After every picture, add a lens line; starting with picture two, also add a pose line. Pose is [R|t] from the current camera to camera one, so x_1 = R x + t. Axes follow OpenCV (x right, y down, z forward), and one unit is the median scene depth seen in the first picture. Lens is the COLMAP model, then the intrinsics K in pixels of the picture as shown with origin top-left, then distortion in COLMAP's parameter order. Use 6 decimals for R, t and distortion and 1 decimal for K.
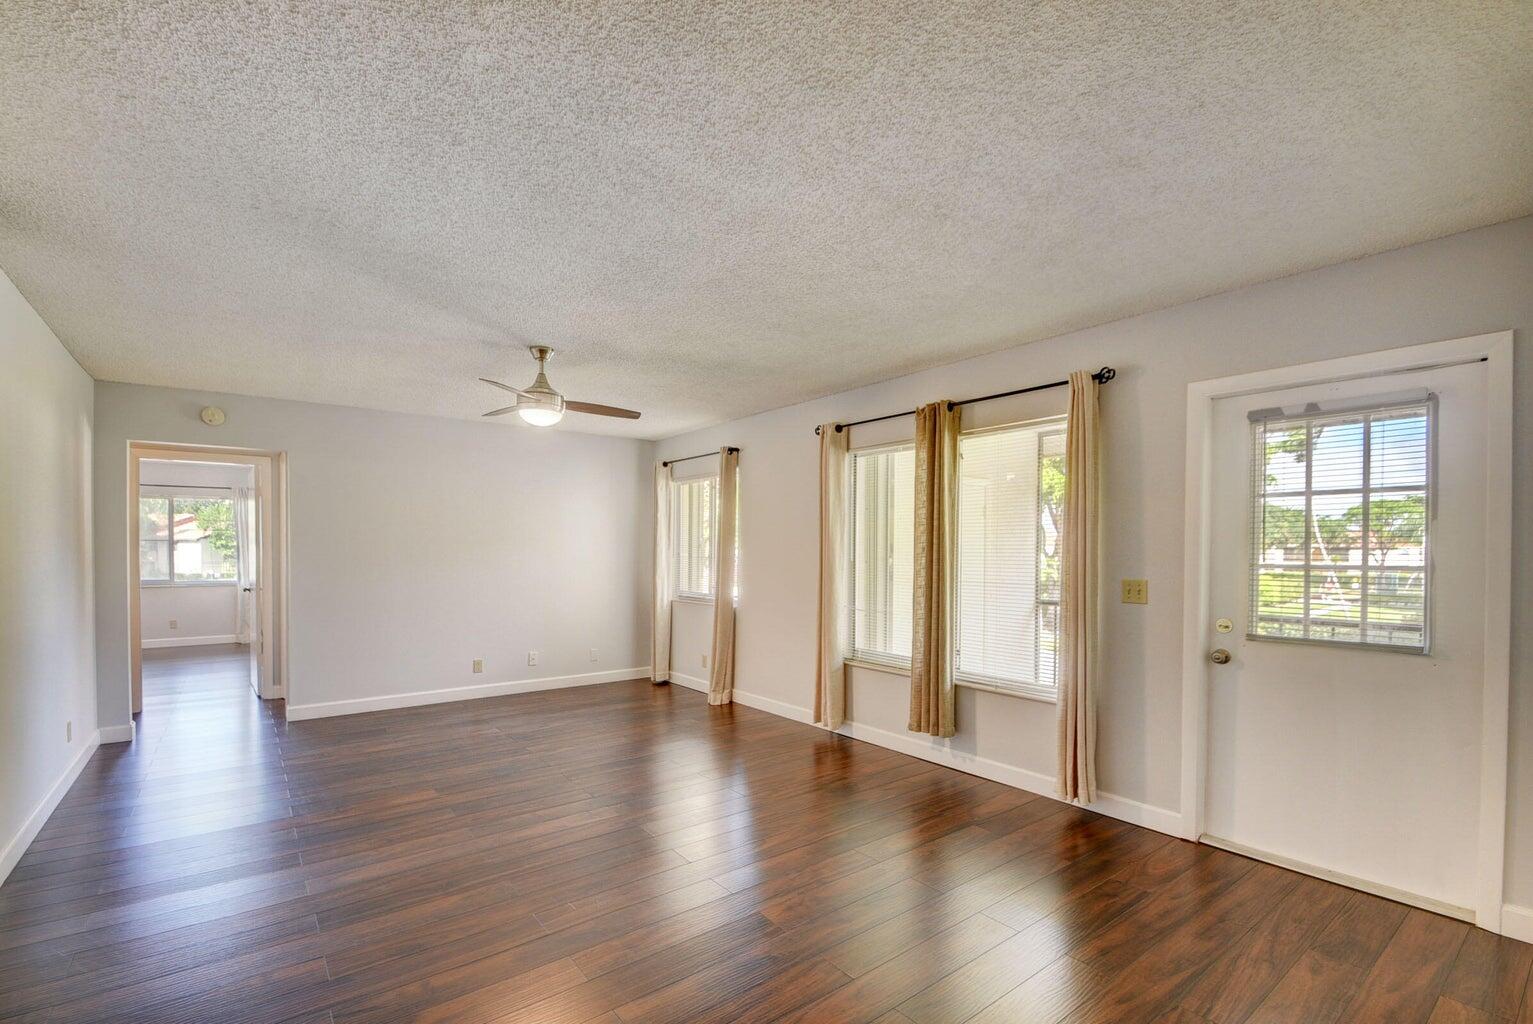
lens RADIAL K [[676.0, 0, 755.0], [0, 676.0, 556.7], [0, 0, 1]] dist [0.001379, -0.012142]
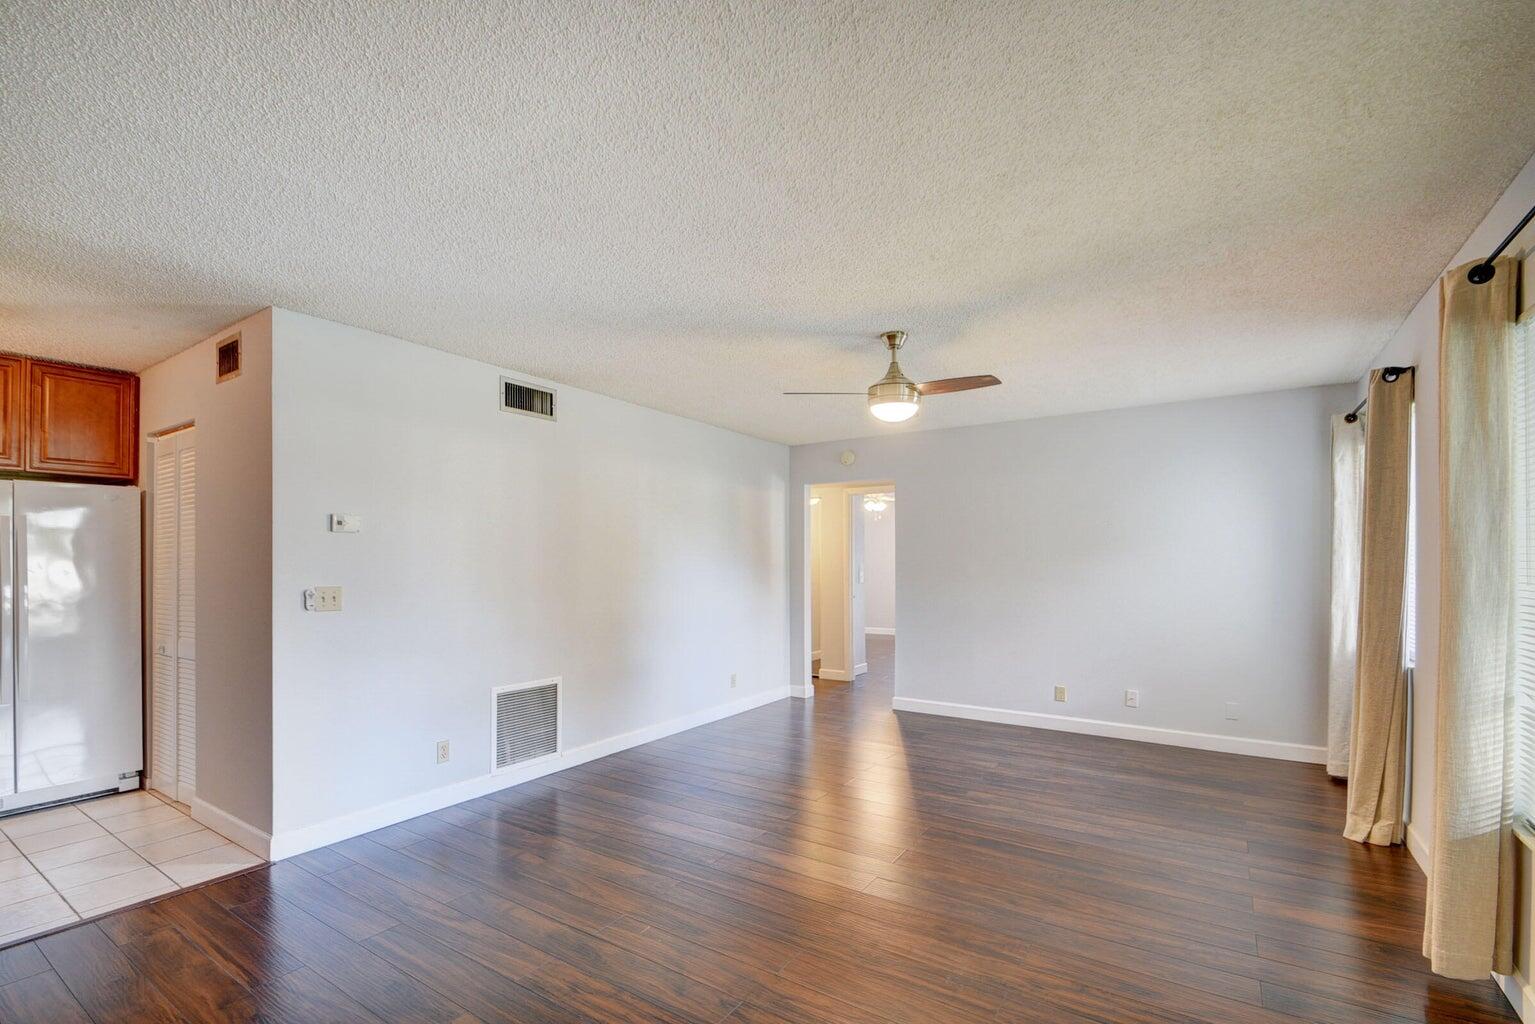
lens RADIAL K [[676.9, 0, 756.0], [0, 676.9, 556.7], [0, 0, 1]] dist [0.001379, -0.012142]
pose [[0.319631, -0.009646, -0.947493, 0.370288], [-0.004553, 0.999921, -0.011715, -0.004026], [0.947531, 0.008059, 0.319562, 0.434124]]
